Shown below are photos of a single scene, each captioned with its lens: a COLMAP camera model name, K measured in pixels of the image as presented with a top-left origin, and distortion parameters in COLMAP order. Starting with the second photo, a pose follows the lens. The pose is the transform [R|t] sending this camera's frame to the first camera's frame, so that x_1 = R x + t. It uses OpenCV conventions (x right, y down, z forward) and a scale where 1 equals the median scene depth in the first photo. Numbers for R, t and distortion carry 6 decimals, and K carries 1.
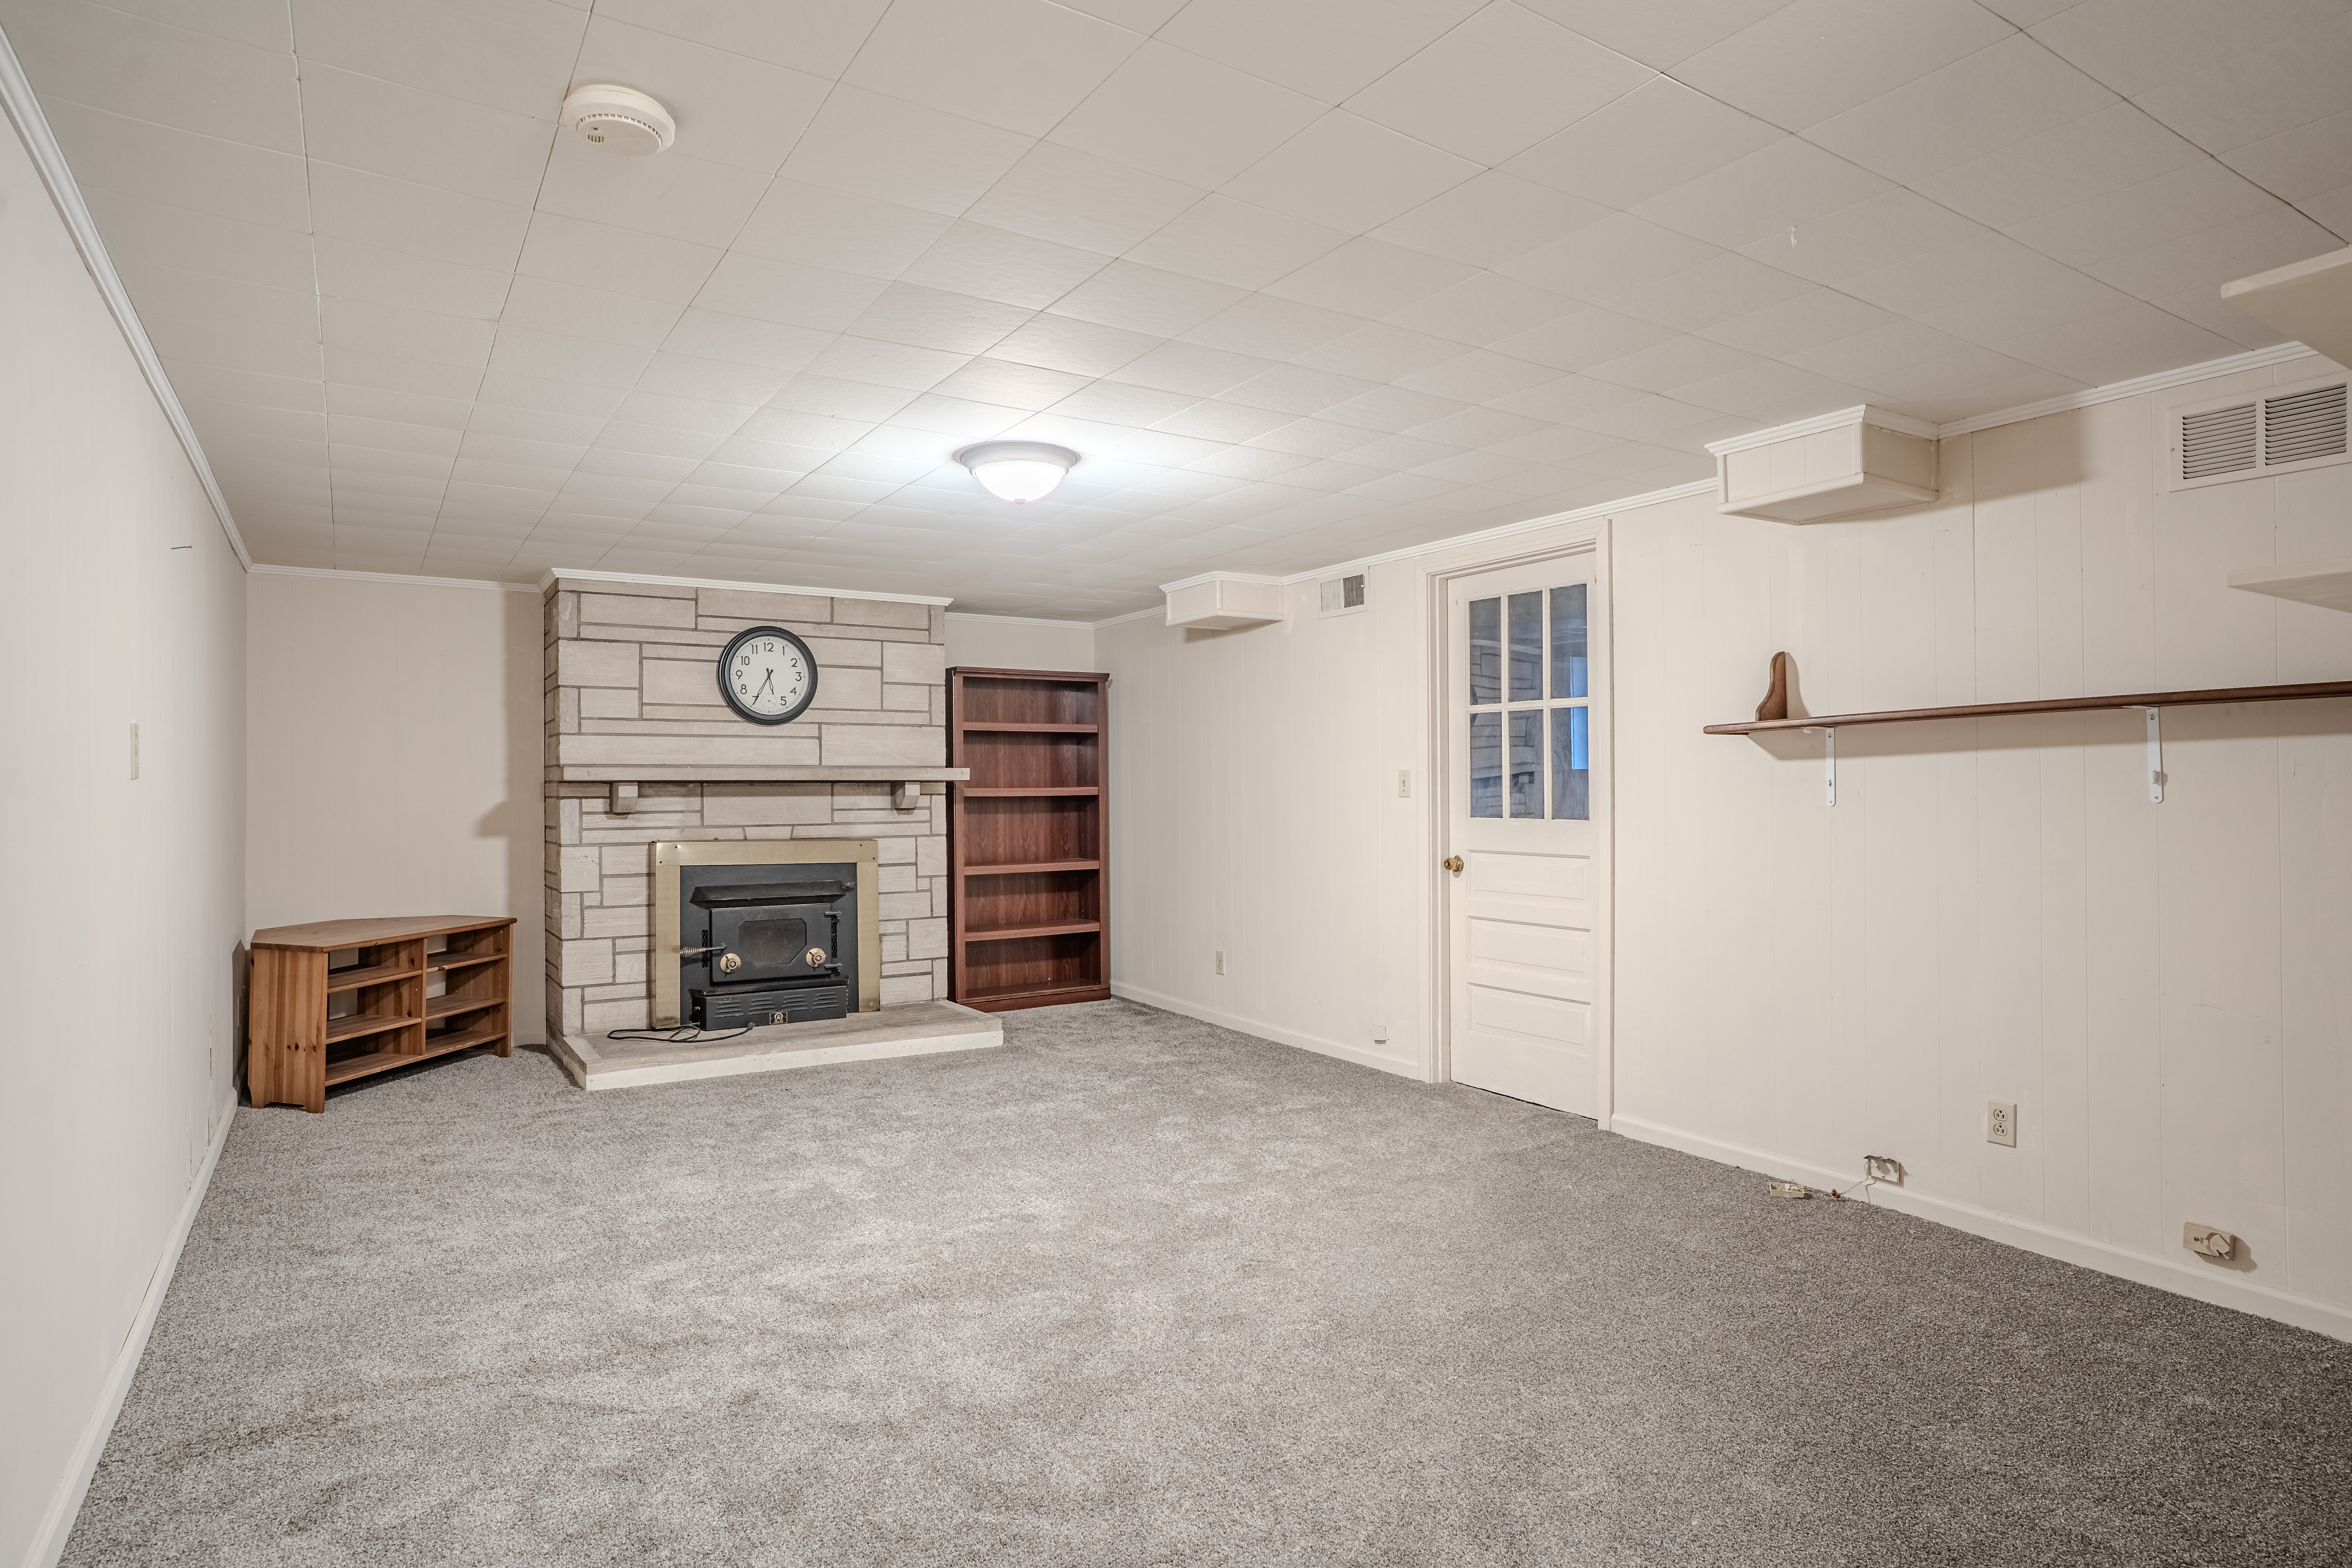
lens RADIAL K [[1318.7, 0, 1177.6], [0, 1318.7, 782.6], [0, 0, 1]] dist [-0.060489, 0.048088]
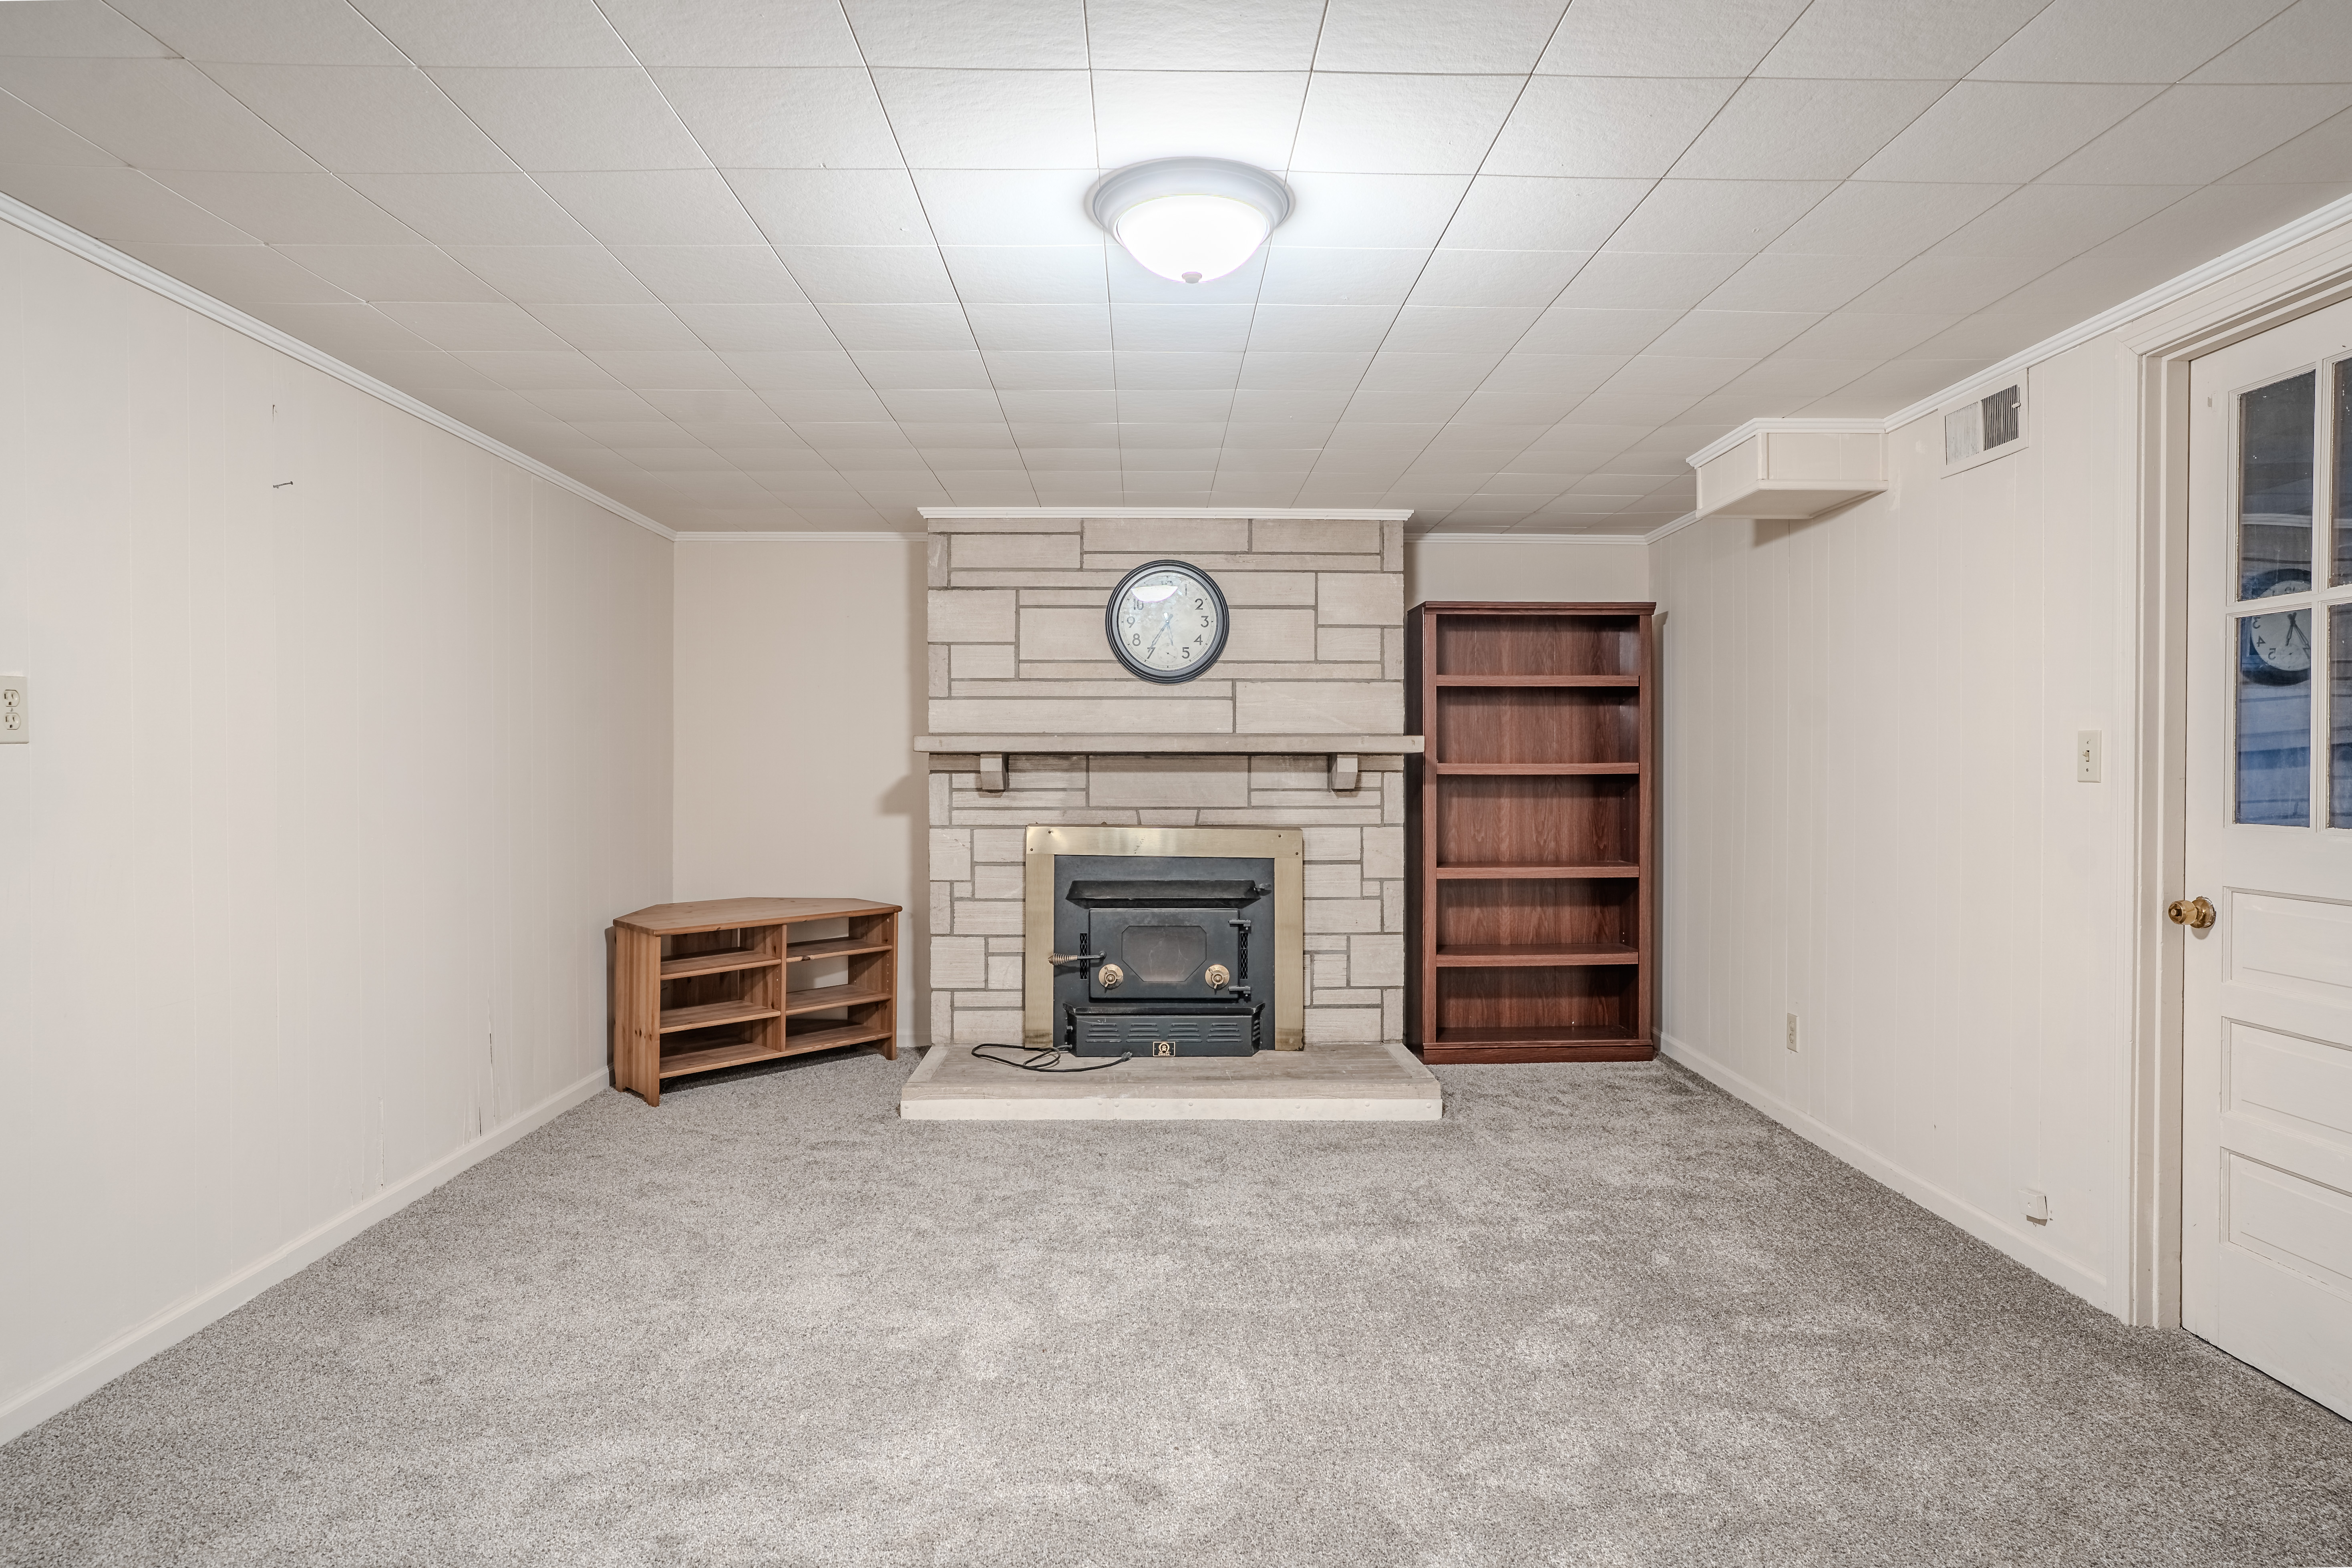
lens RADIAL K [[1318.8, 0, 1177.6], [0, 1318.8, 782.6], [0, 0, 1]] dist [-0.060489, 0.048088]
pose [[0.848382, 0.011573, -0.529257, 0.127609], [-0.002706, 0.999843, 0.017526, 0.003060], [0.529377, -0.013436, 0.848280, 0.328982]]
